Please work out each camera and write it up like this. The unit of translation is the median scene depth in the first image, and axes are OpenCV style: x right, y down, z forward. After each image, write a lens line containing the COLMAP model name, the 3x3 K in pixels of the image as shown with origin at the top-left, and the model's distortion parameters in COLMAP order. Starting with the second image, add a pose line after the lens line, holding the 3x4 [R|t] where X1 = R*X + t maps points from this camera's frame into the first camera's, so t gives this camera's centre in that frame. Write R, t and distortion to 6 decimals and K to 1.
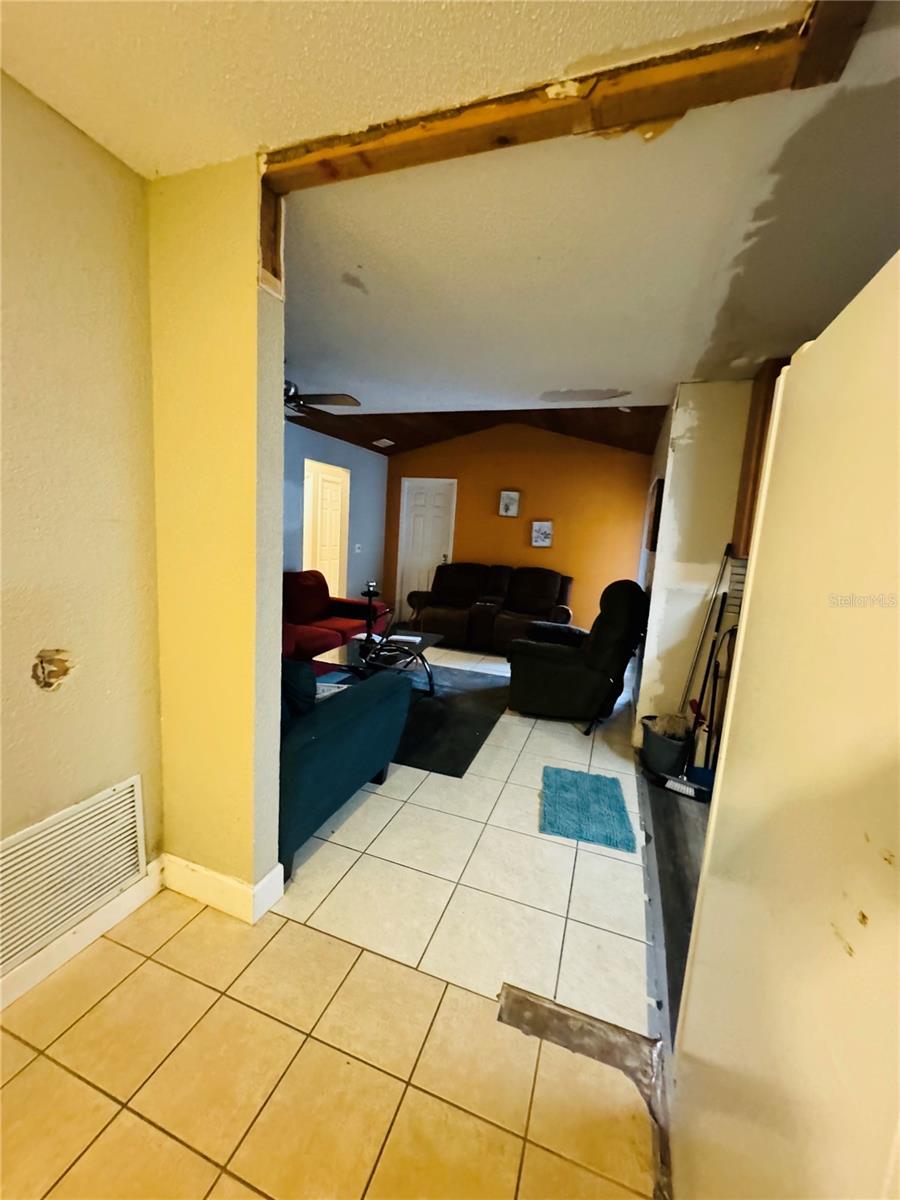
lens RADIAL K [[479.5, 0, 449.3], [0, 479.5, 598.6], [0, 0, 1]] dist [-0.002217, 0.000365]
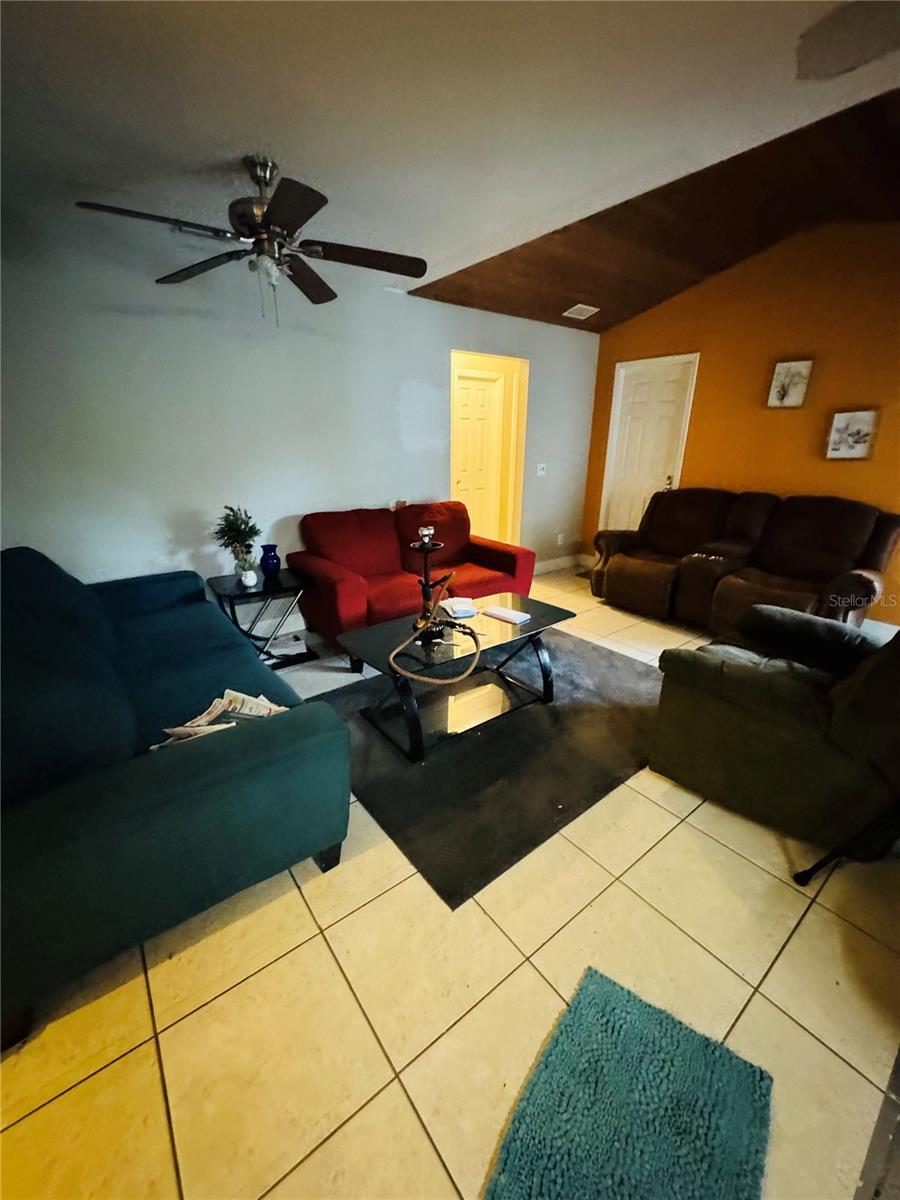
lens RADIAL K [[479.5, 0, 449.9], [0, 479.5, 603.4], [0, 0, 1]] dist [-0.002217, 0.000365]
pose [[0.841798, 0.122217, -0.525775, 0.123259], [-0.028989, 0.982861, 0.182053, -0.032082], [0.539014, -0.138010, 0.830913, 0.273332]]
